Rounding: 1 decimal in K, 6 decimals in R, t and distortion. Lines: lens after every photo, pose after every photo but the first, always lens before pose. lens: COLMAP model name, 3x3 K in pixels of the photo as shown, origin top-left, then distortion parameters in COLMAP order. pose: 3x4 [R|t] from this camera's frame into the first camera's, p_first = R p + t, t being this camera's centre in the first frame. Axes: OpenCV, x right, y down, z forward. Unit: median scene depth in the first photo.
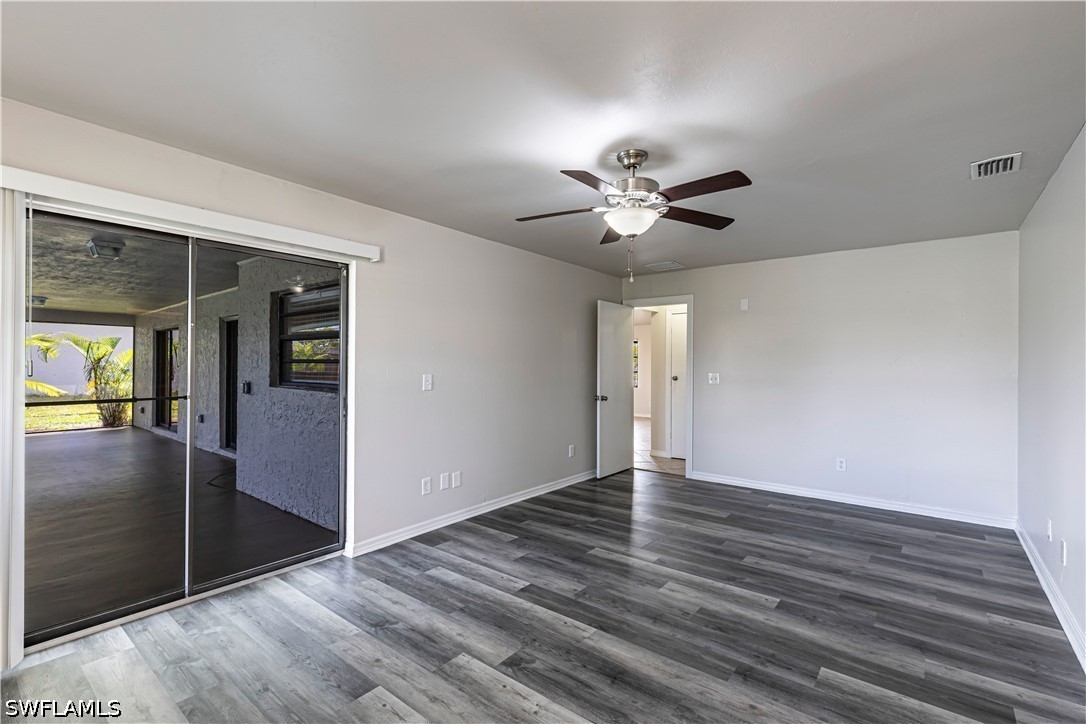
lens RADIAL K [[486.2, 0, 543.5], [0, 486.2, 367.3], [0, 0, 1]] dist [0.008242, -0.001137]
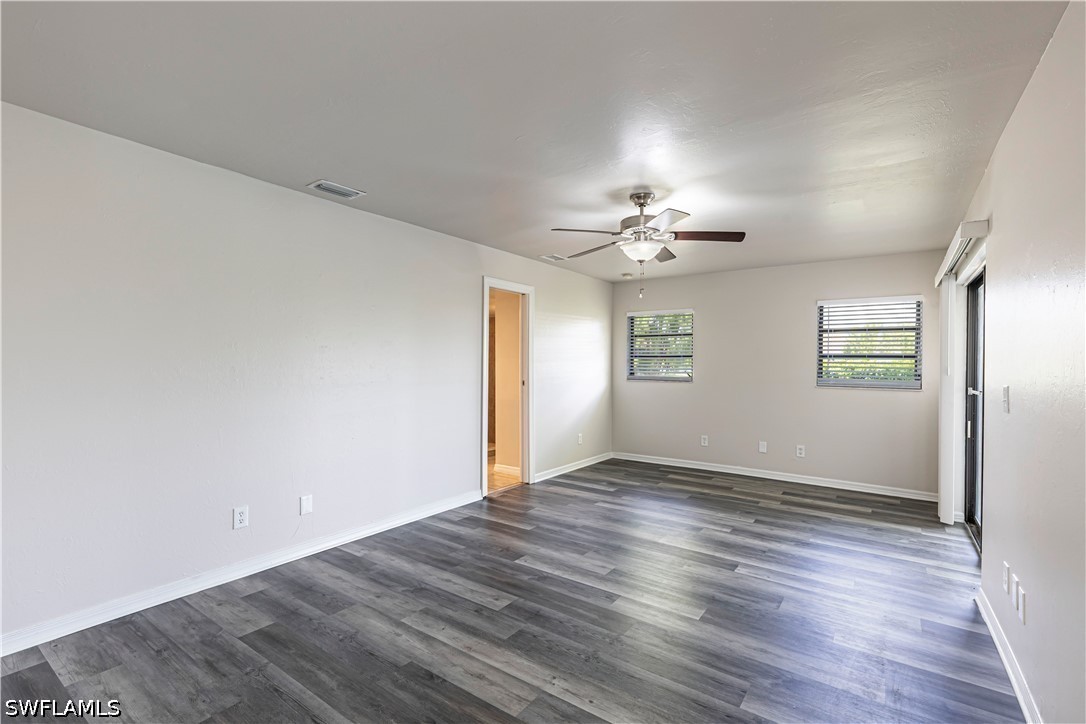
lens RADIAL K [[486.2, 0, 543.1], [0, 486.2, 363.7], [0, 0, 1]] dist [0.008242, -0.001137]
pose [[-0.998229, -0.013903, -0.057833, 0.614694], [-0.014021, 0.999900, 0.001637, -0.006058], [0.057804, 0.002445, -0.998325, 2.735440]]
